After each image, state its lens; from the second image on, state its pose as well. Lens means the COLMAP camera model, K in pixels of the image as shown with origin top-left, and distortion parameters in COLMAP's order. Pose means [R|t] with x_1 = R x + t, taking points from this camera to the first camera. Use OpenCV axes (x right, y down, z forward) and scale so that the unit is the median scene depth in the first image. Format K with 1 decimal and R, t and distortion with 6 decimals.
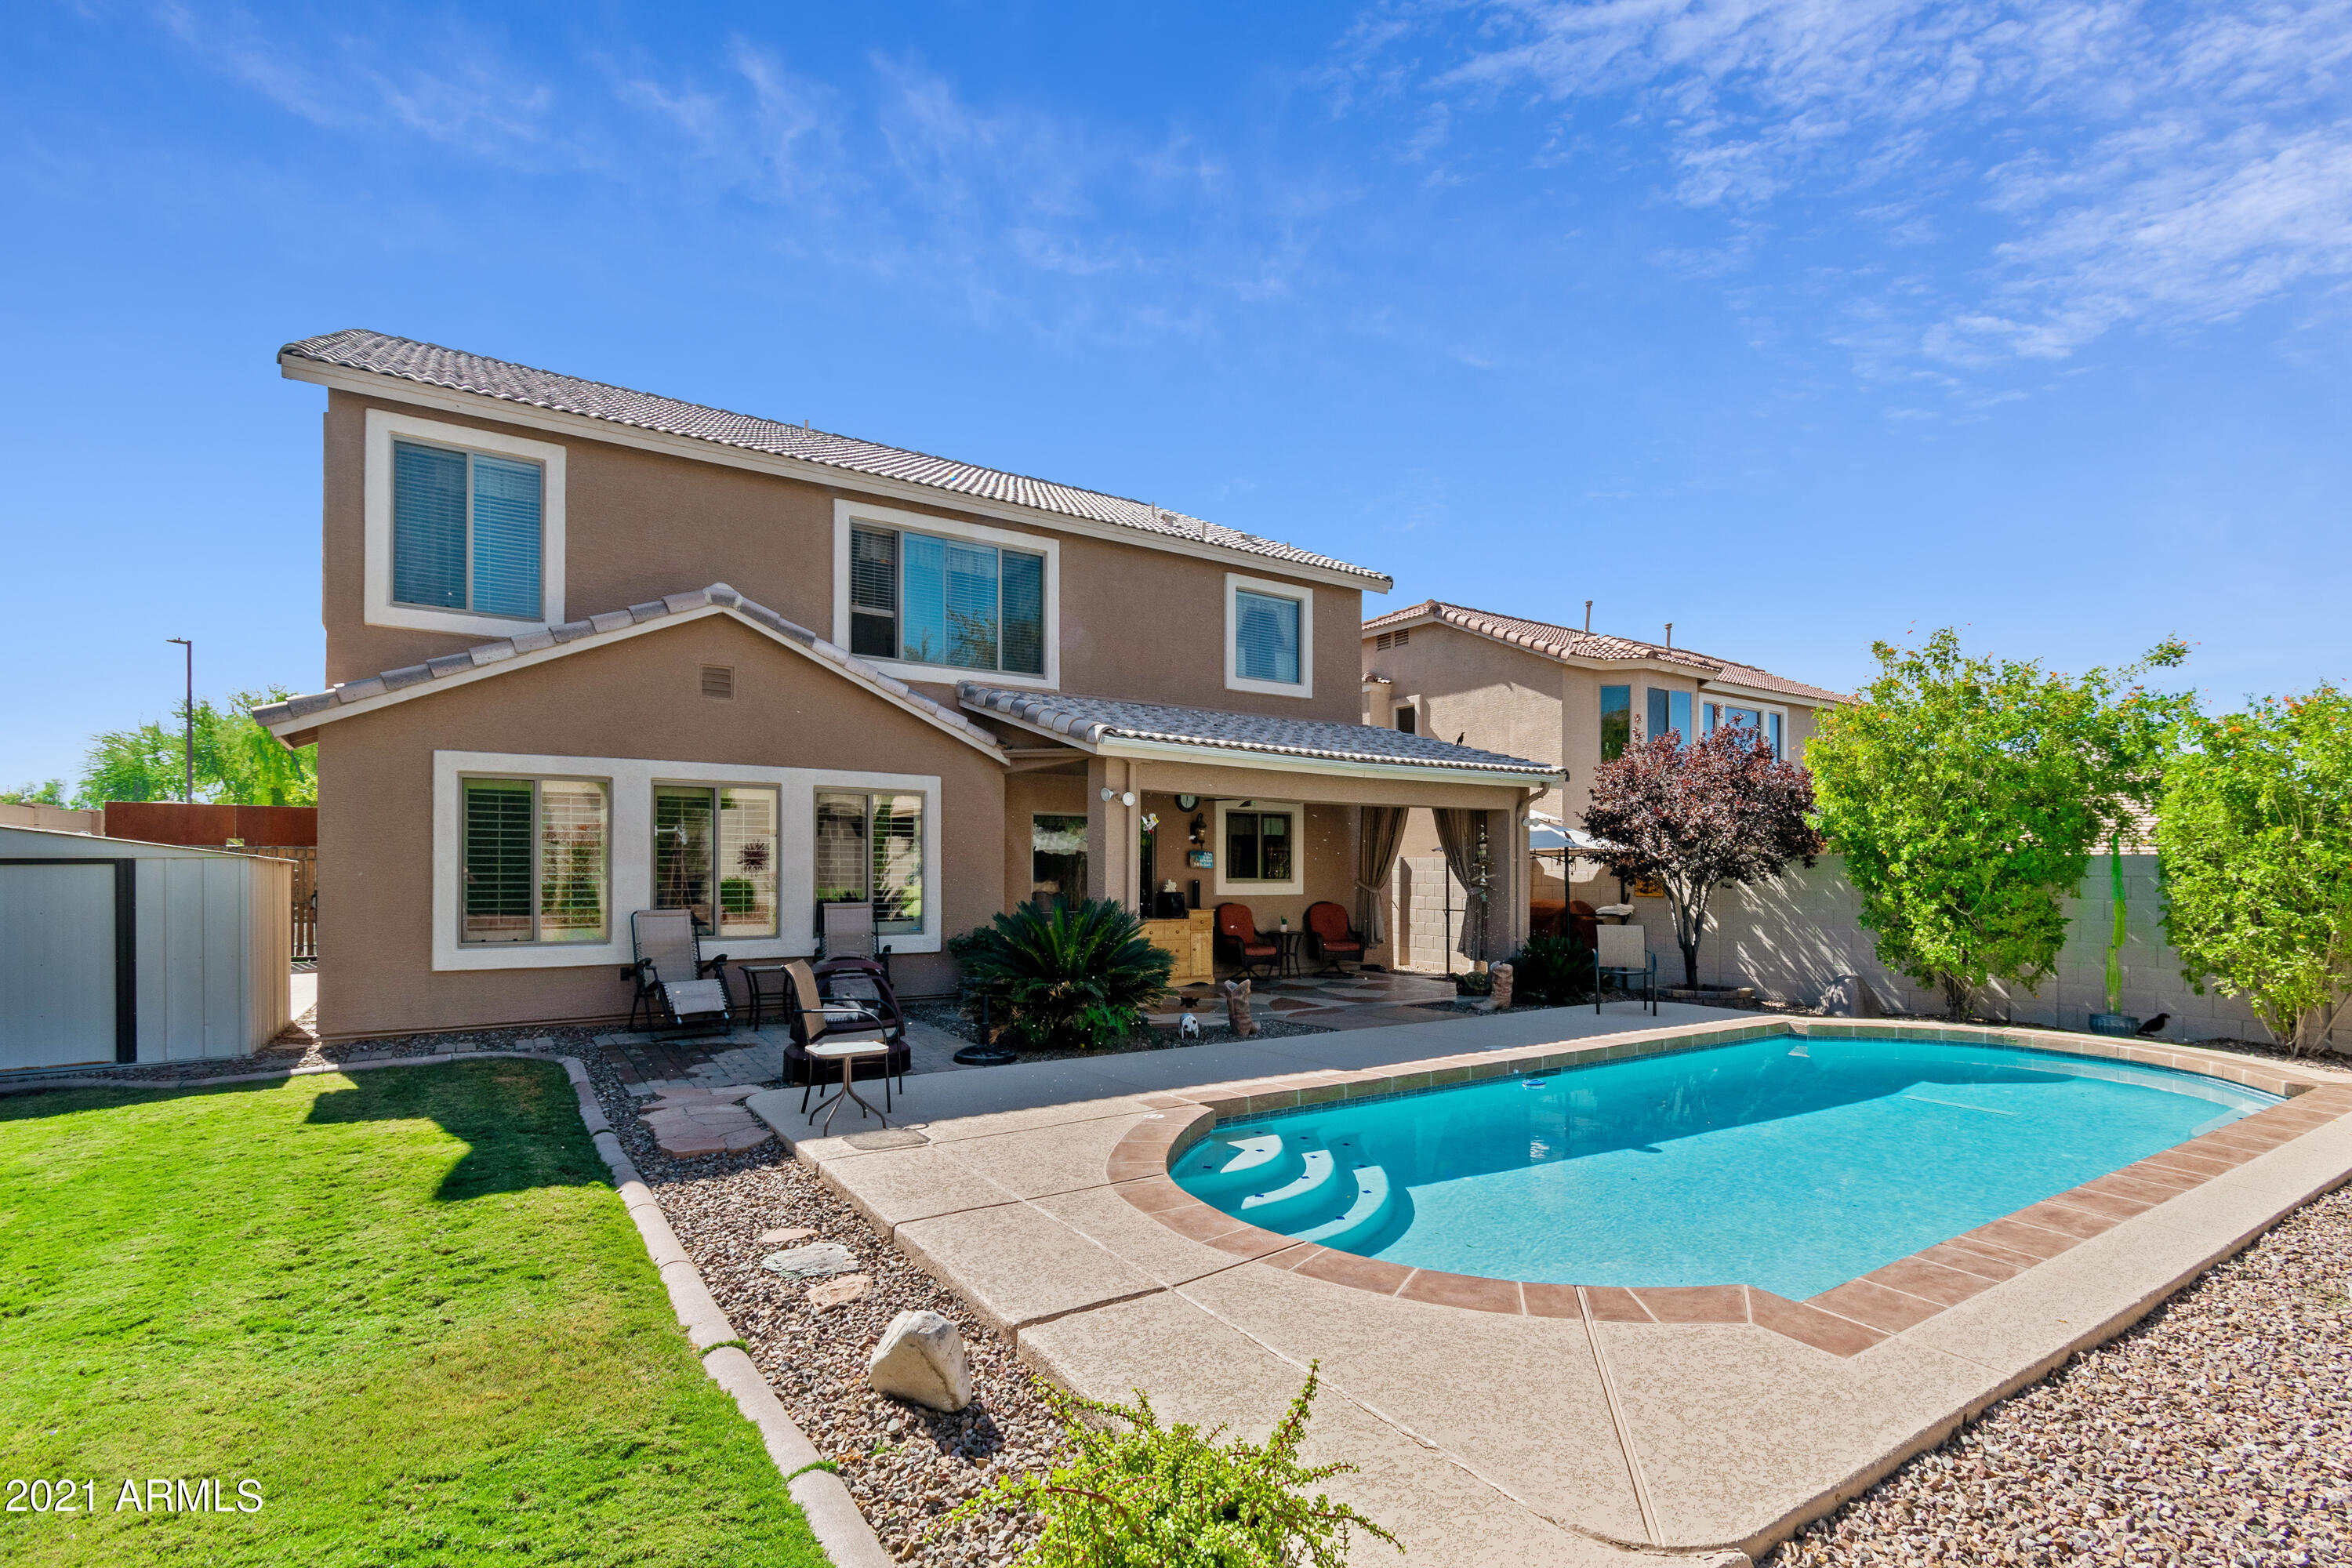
lens RADIAL K [[1075.6, 0, 1263.4], [0, 1075.6, 864.9], [0, 0, 1]] dist [0.010907, -0.000576]
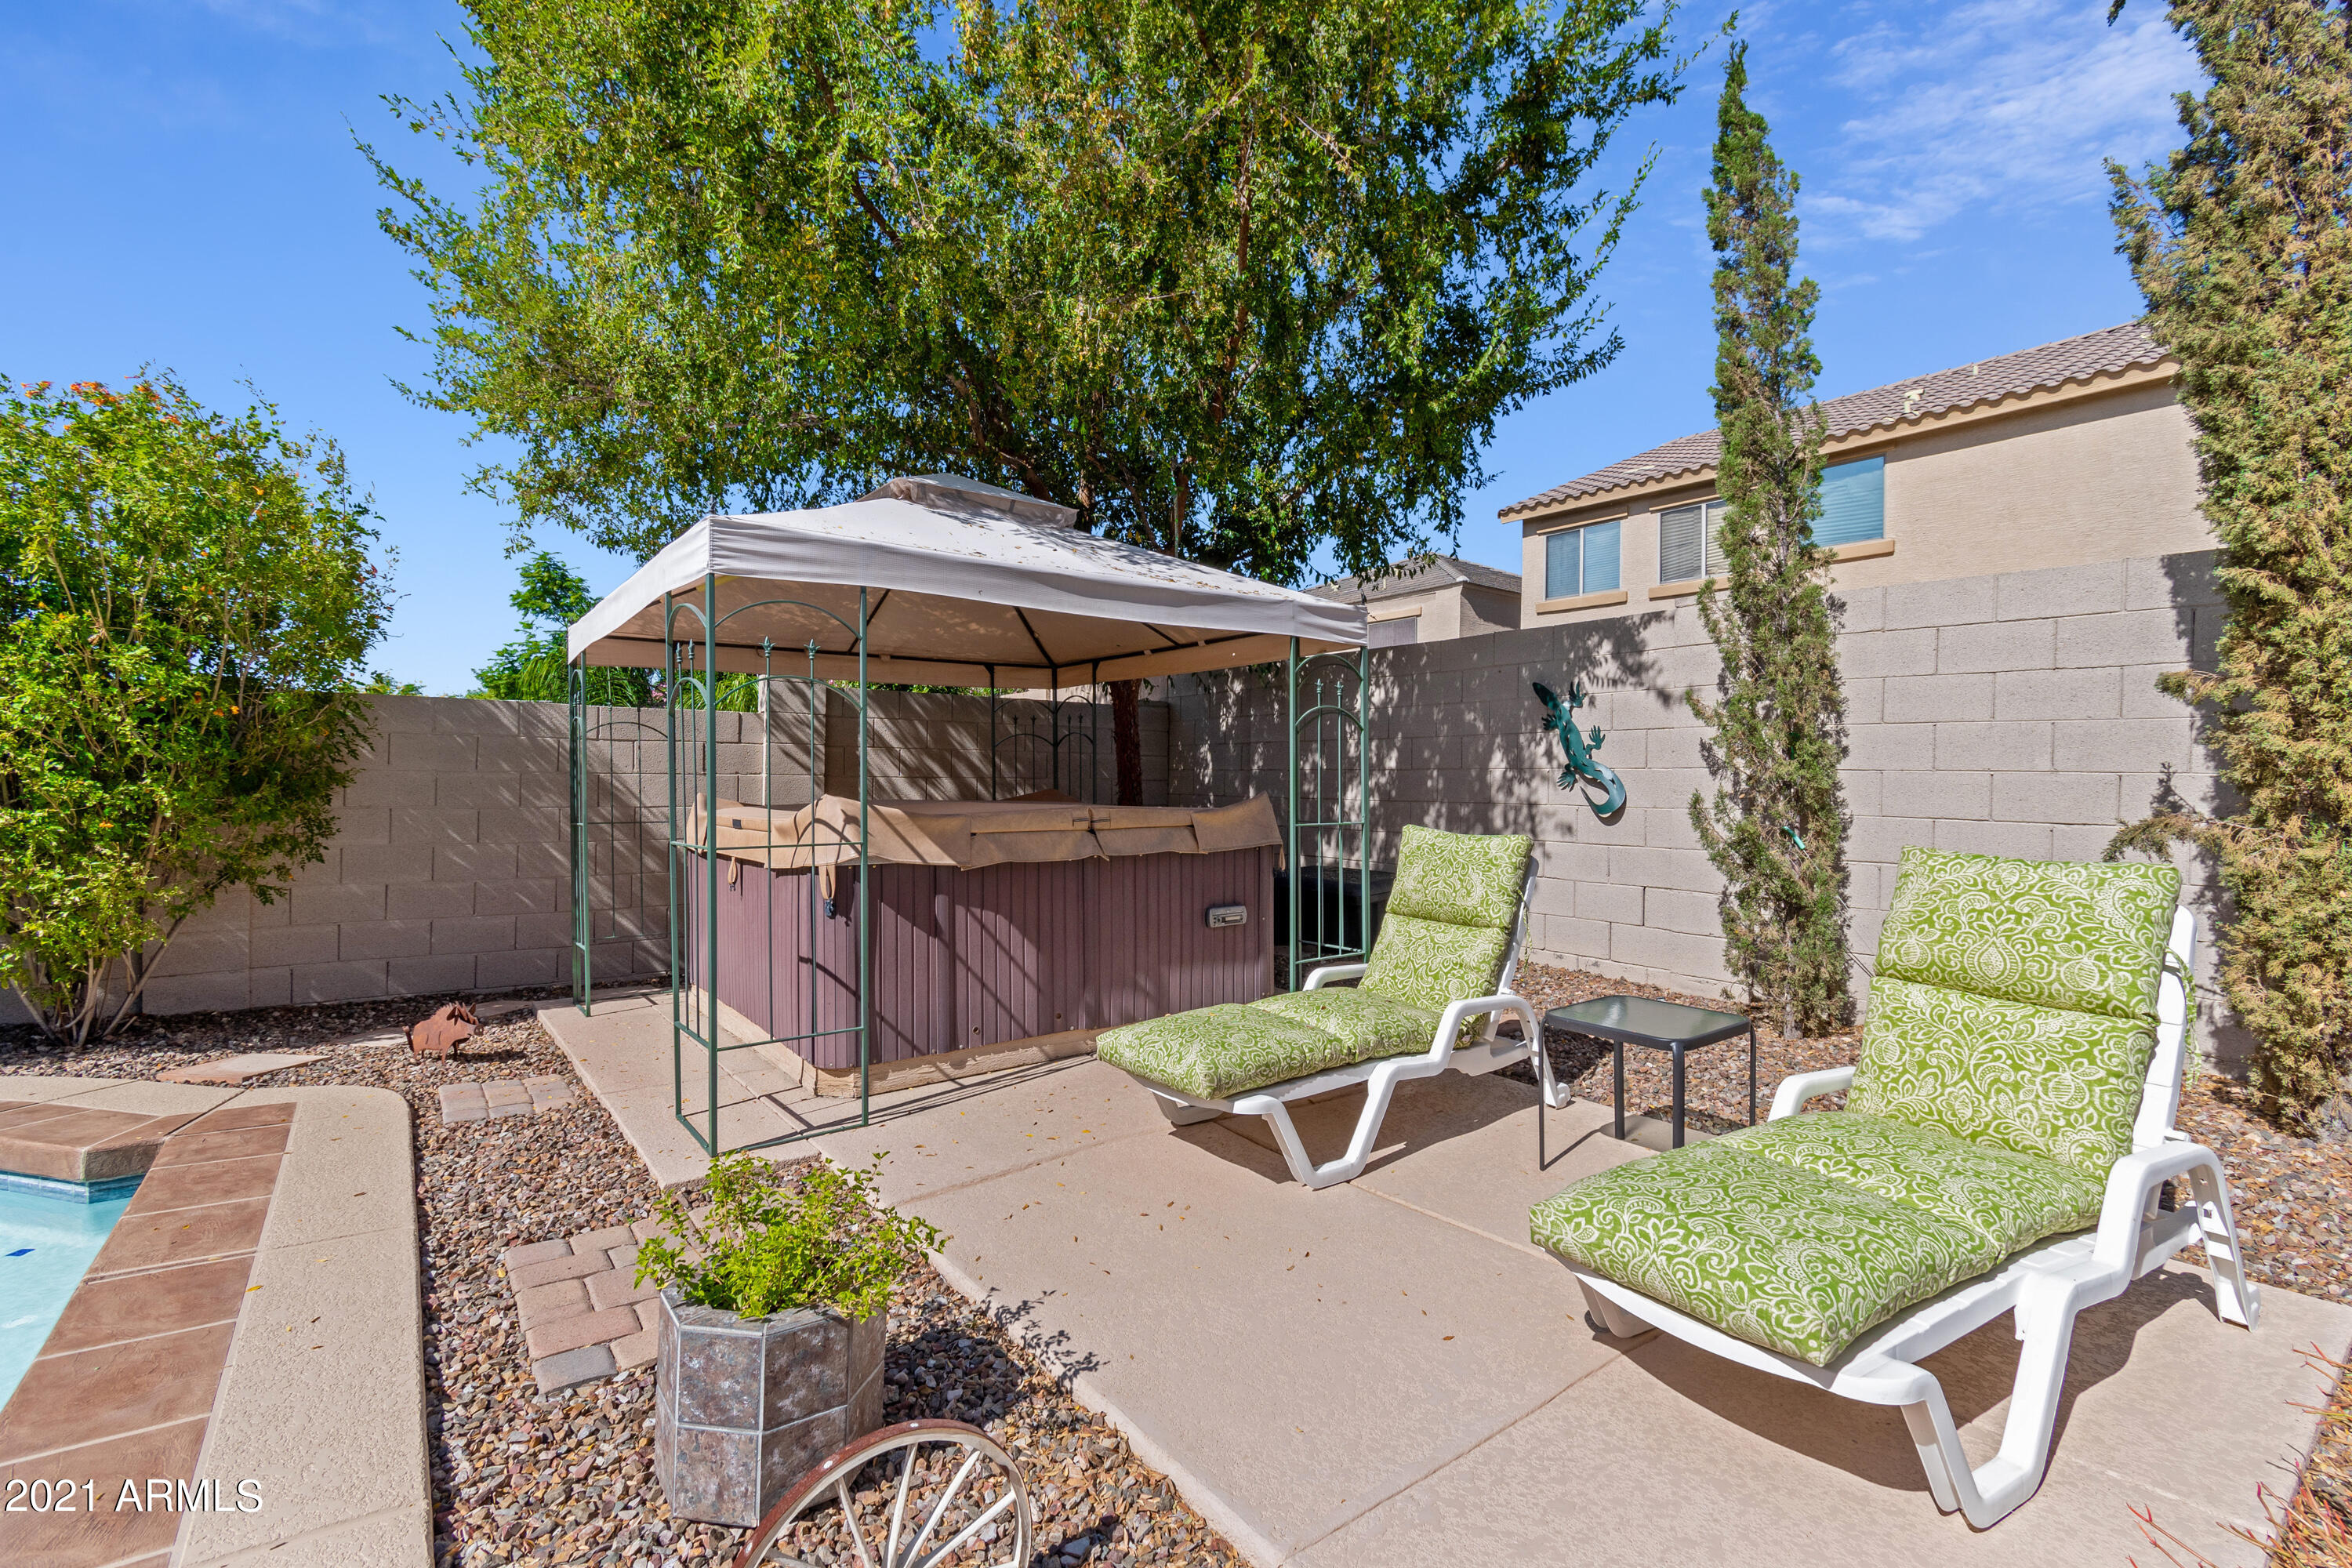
lens RADIAL K [[1075.6, 0, 1180.0], [0, 1075.6, 780.3], [0, 0, 1]] dist [0.010907, -0.000576]
pose [[0.999985, 0.001685, -0.005194, 0.915977], [-0.001632, 0.999947, 0.010147, 0.023270], [0.005211, -0.010139, 0.999935, 0.297459]]
